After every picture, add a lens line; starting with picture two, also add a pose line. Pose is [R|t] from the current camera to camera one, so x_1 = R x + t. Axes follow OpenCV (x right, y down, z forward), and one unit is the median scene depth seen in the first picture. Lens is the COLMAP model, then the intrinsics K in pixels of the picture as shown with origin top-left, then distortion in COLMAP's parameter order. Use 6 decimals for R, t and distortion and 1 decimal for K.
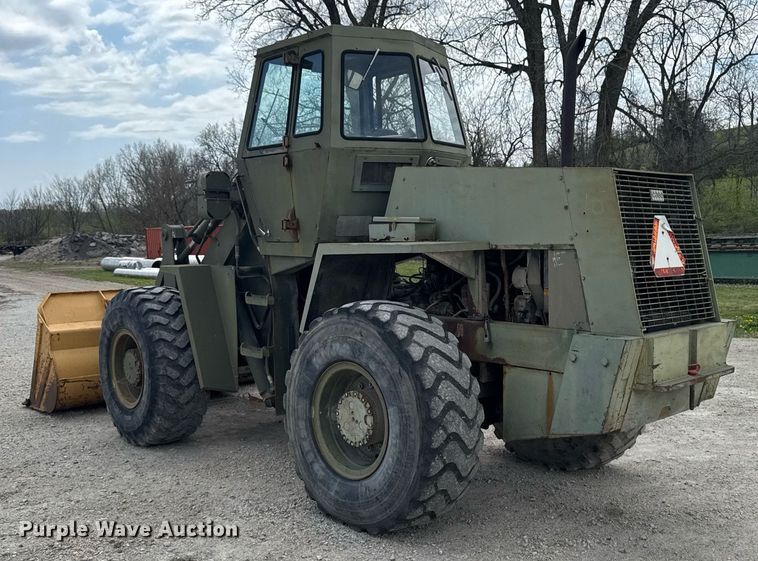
lens RADIAL K [[761.8, 0, 379.3], [0, 761.8, 297.2], [0, 0, 1]] dist [0.181228, -0.358460]
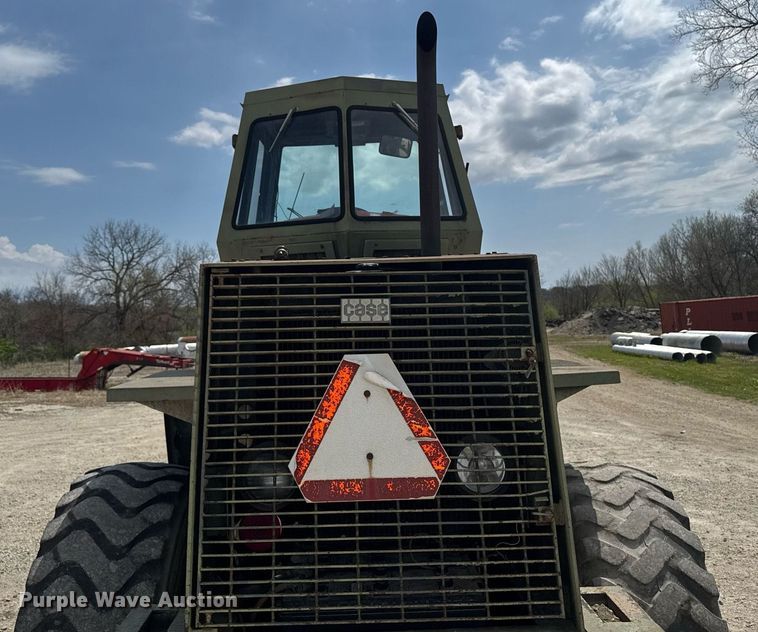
lens RADIAL K [[729.6, 0, 361.2], [0, 729.6, 233.2], [0, 0, 1]] dist [0.119104, -0.224894]
pose [[0.750560, -0.085583, -0.655237, 0.605737], [-0.033321, 0.985415, -0.166877, -0.096949], [0.659962, 0.147084, 0.736761, 0.625718]]
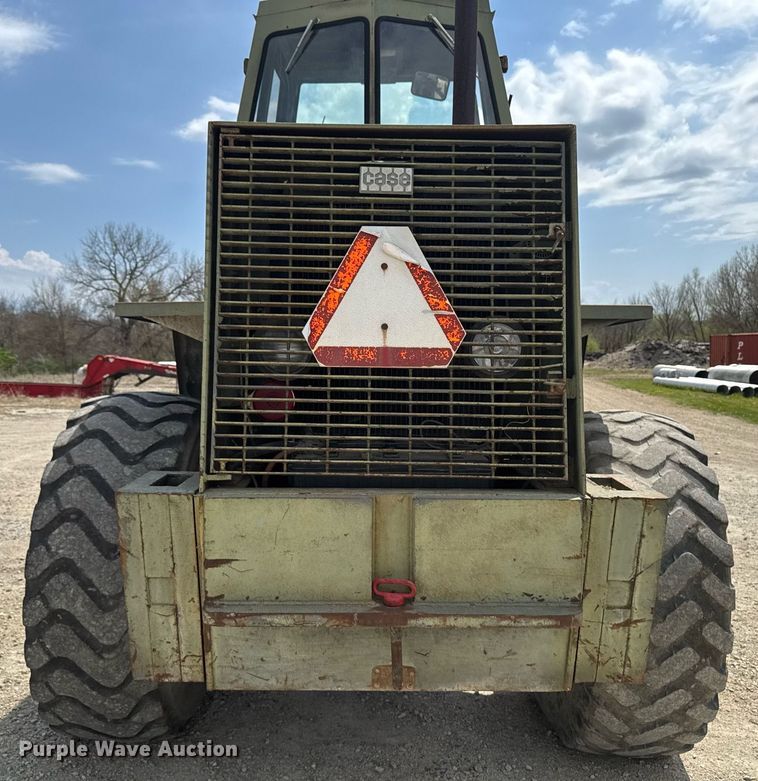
lens RADIAL K [[787.2, 0, 373.2], [0, 787.2, 421.1], [0, 0, 1]] dist [0.183972, -0.415150]
pose [[0.740968, 0.082277, -0.666481, 0.618638], [-0.071706, 0.996486, 0.043296, -0.014718], [0.667701, 0.015710, 0.744264, 0.622606]]
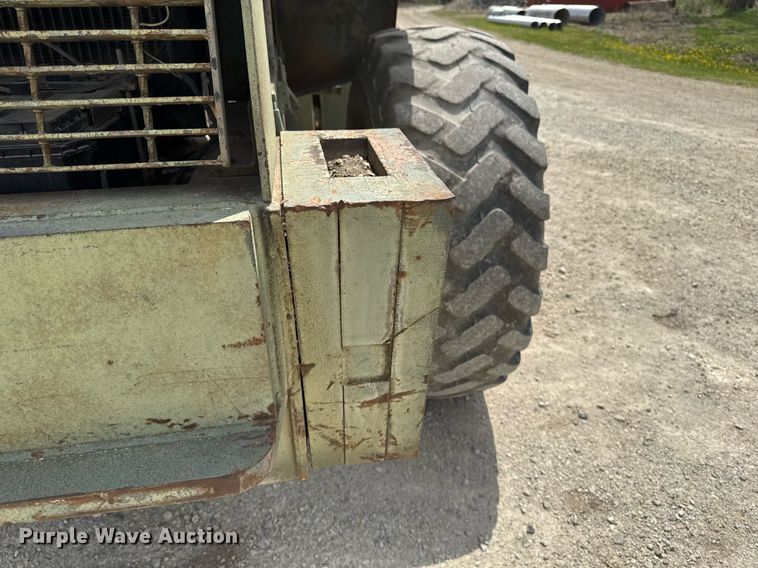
lens RADIAL K [[539.1, 0, 379.0], [0, 539.1, 284.0], [0, 0, 1]] dist [0.045552, -0.103338]
pose [[0.837463, 0.264394, -0.478280, 0.513887], [-0.048212, 0.907510, 0.417255, -0.001010], [0.544364, -0.326377, 0.772752, 0.908891]]
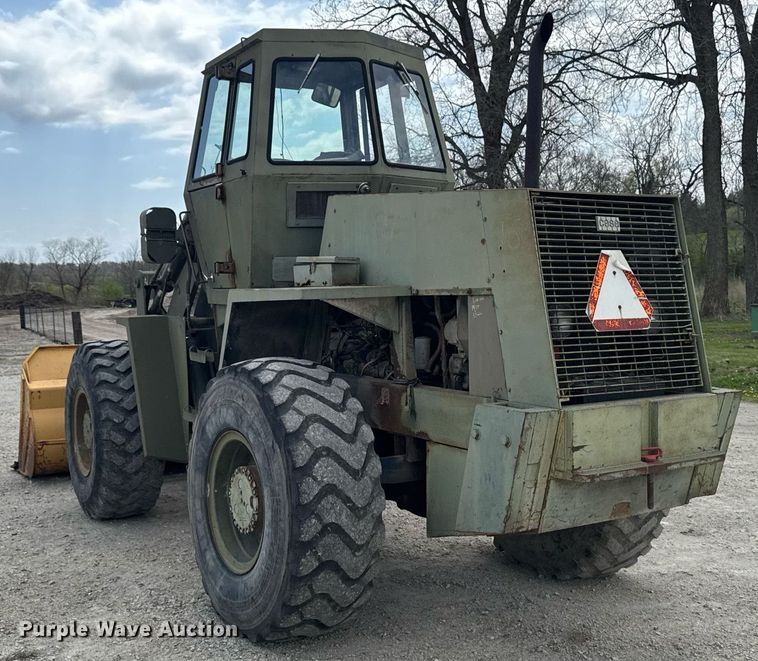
lens RADIAL K [[874.8, 0, 348.6], [0, 874.8, 352.5], [0, 0, 1]] dist [0.185200, -0.381162]
pose [[0.978815, 0.012458, -0.204367, 0.269933], [-0.013557, 0.999900, -0.003978, 0.001623], [0.204297, 0.006665, 0.978886, 0.091169]]
